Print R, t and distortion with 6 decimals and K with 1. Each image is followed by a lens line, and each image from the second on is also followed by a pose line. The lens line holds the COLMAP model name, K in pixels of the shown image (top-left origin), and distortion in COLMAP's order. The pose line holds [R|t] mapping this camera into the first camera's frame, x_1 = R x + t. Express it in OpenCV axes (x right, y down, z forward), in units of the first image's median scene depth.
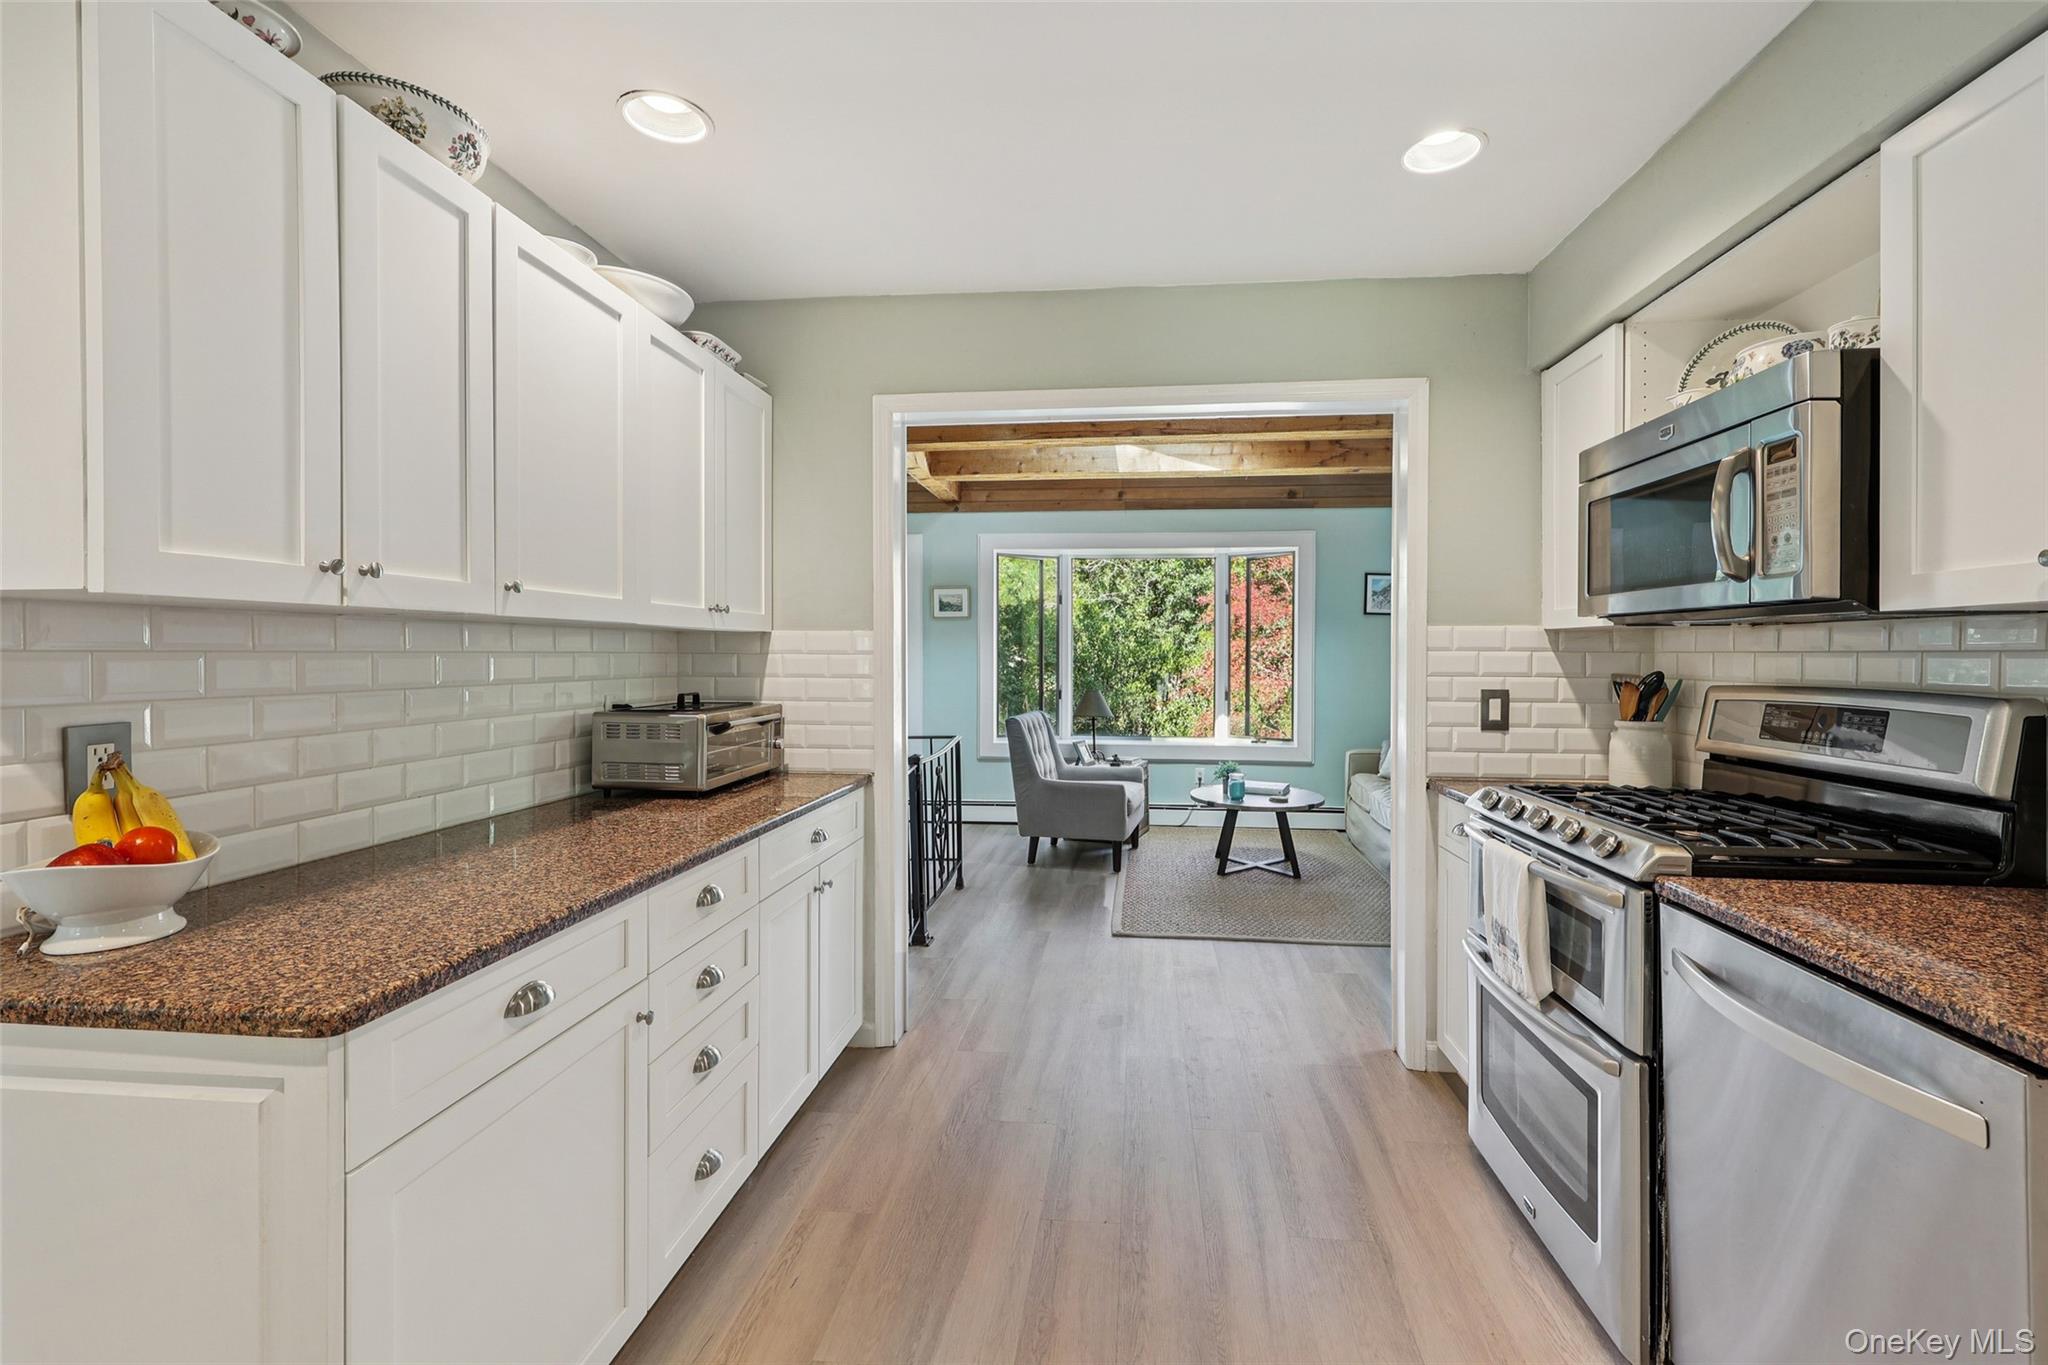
lens RADIAL K [[869.0, 0, 1054.7], [0, 869.0, 657.6], [0, 0, 1]] dist [-0.001120, -0.000160]
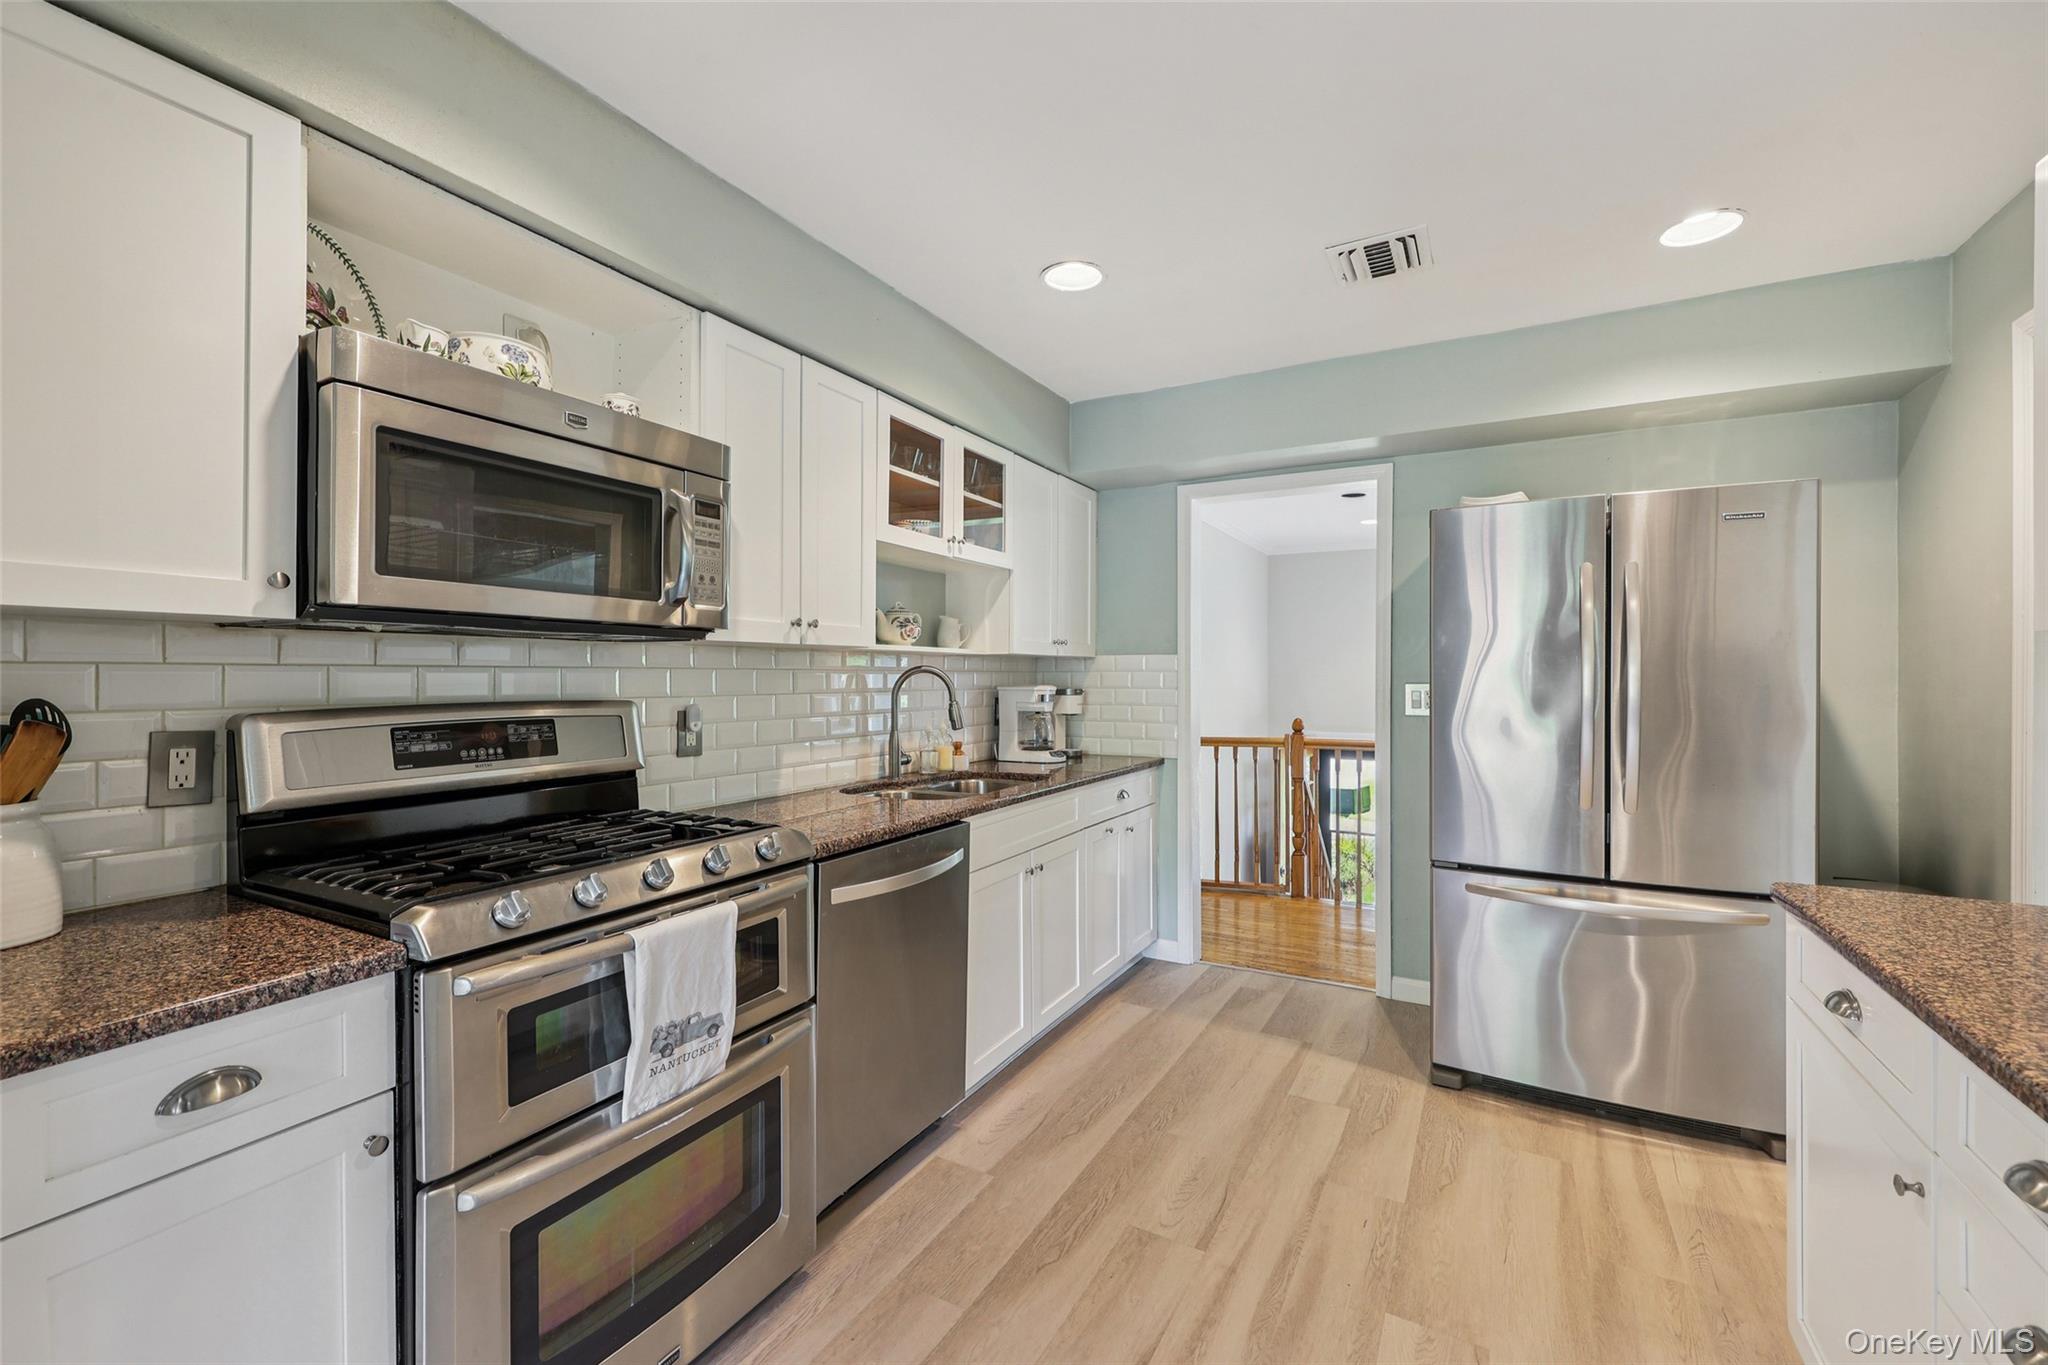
lens RADIAL K [[859.4, 0, 1020.9], [0, 859.4, 675.0], [0, 0, 1]] dist [0.013435, 0.000042]
pose [[-0.918822, -0.004439, 0.394647, -0.062744], [-0.002375, 0.999981, 0.005719, -0.004214], [-0.394665, 0.004318, -0.918815, 1.619078]]
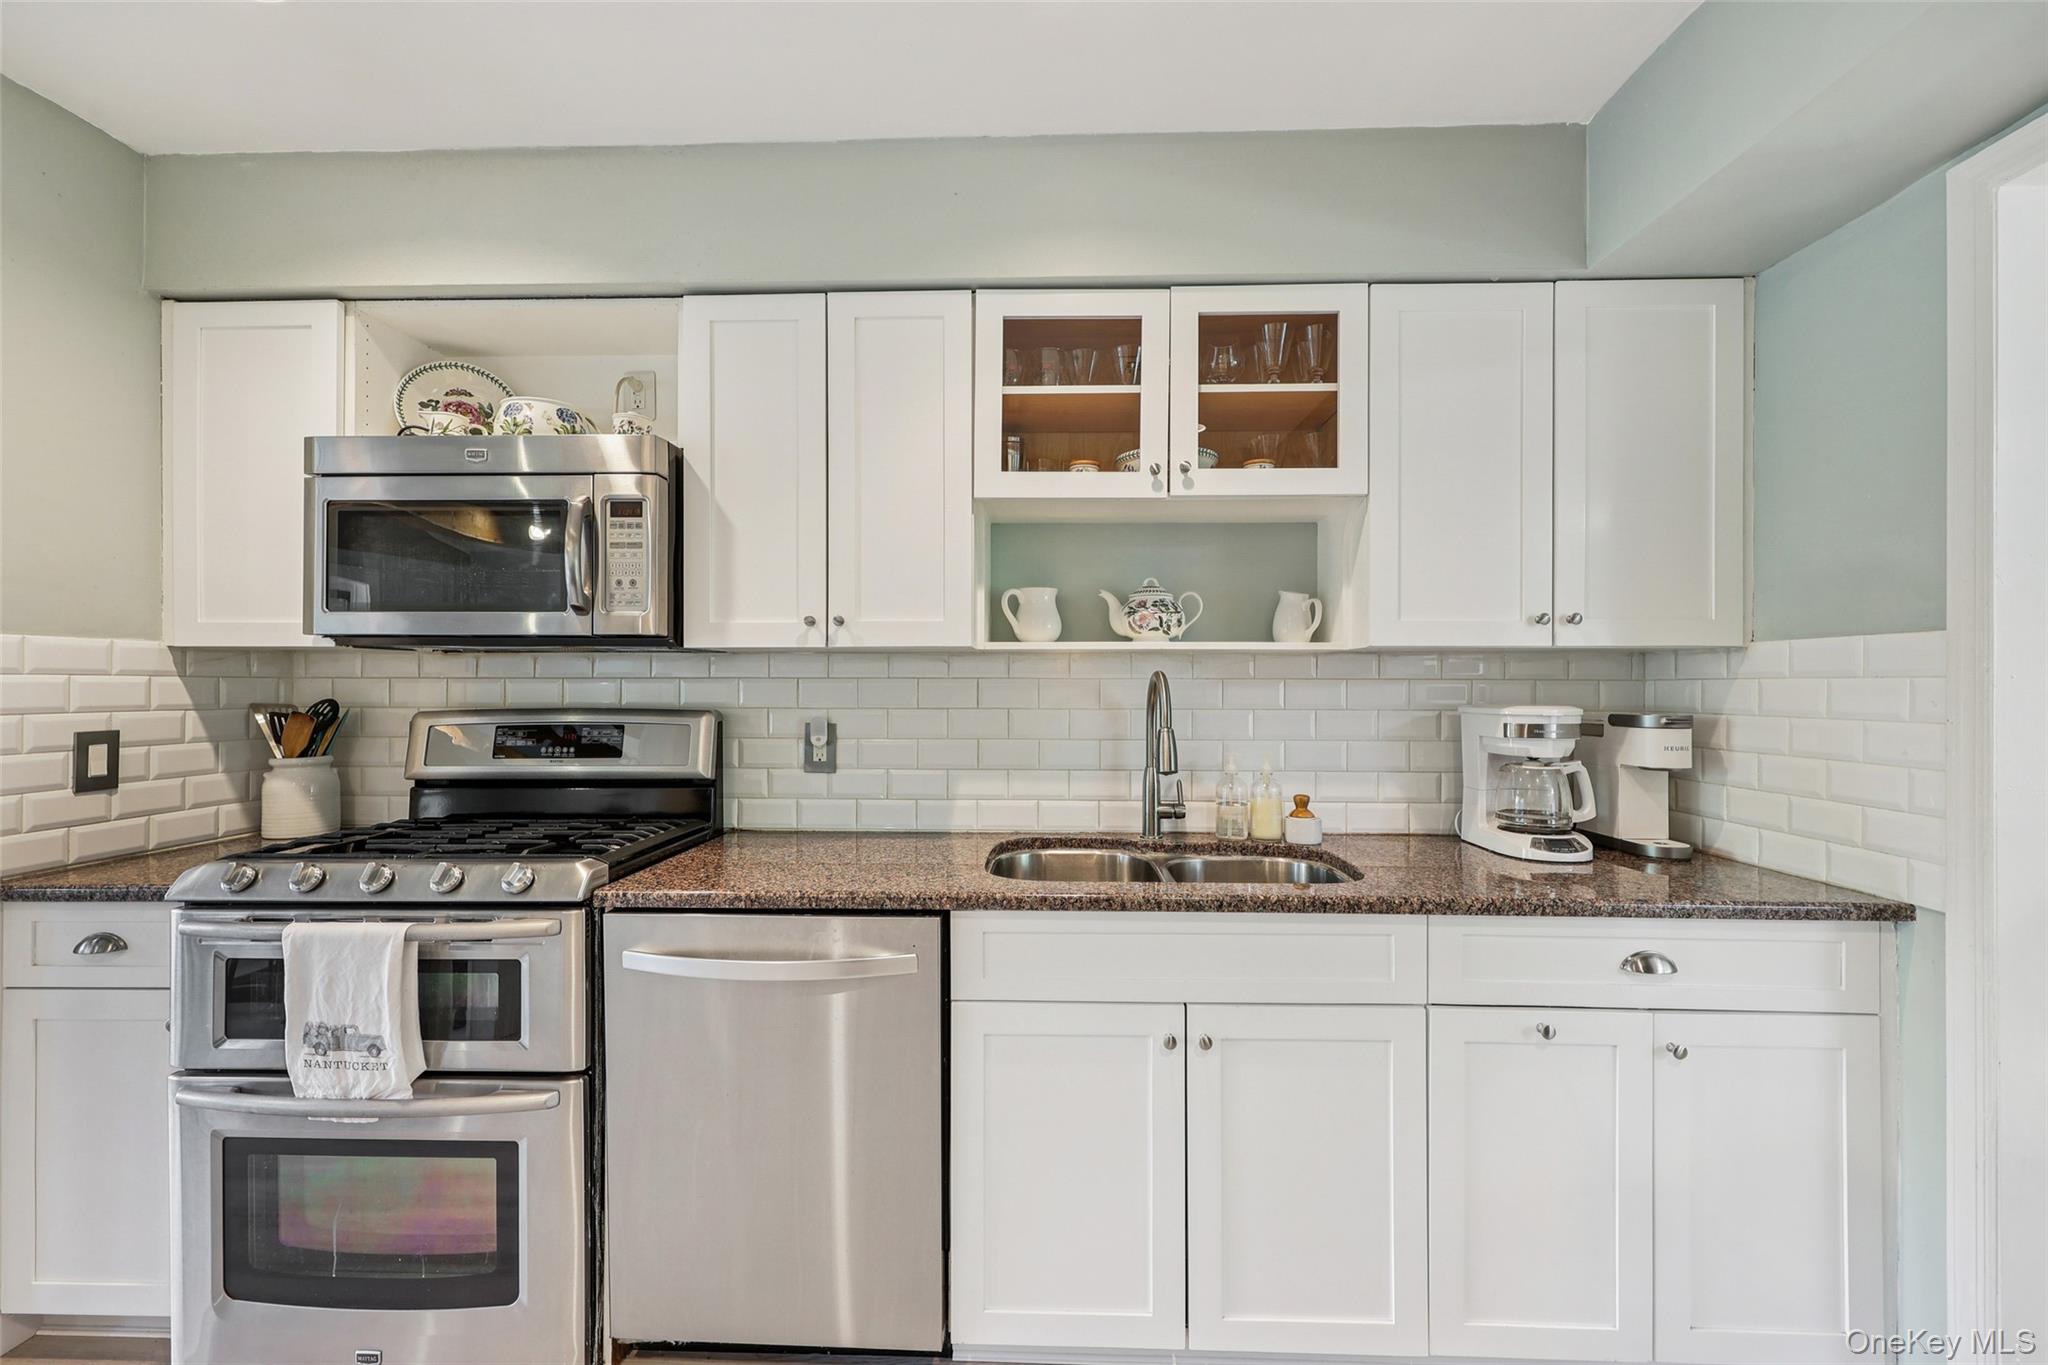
lens RADIAL K [[838.9, 0, 1024.2], [0, 838.9, 684.9], [0, 0, 1]] dist [-0.000661, 0.000042]
pose [[-0.061151, -0.002225, 0.998126, -0.278522], [0.003467, 0.999991, 0.002441, 0.001761], [-0.998123, 0.003609, -0.061143, 0.434237]]
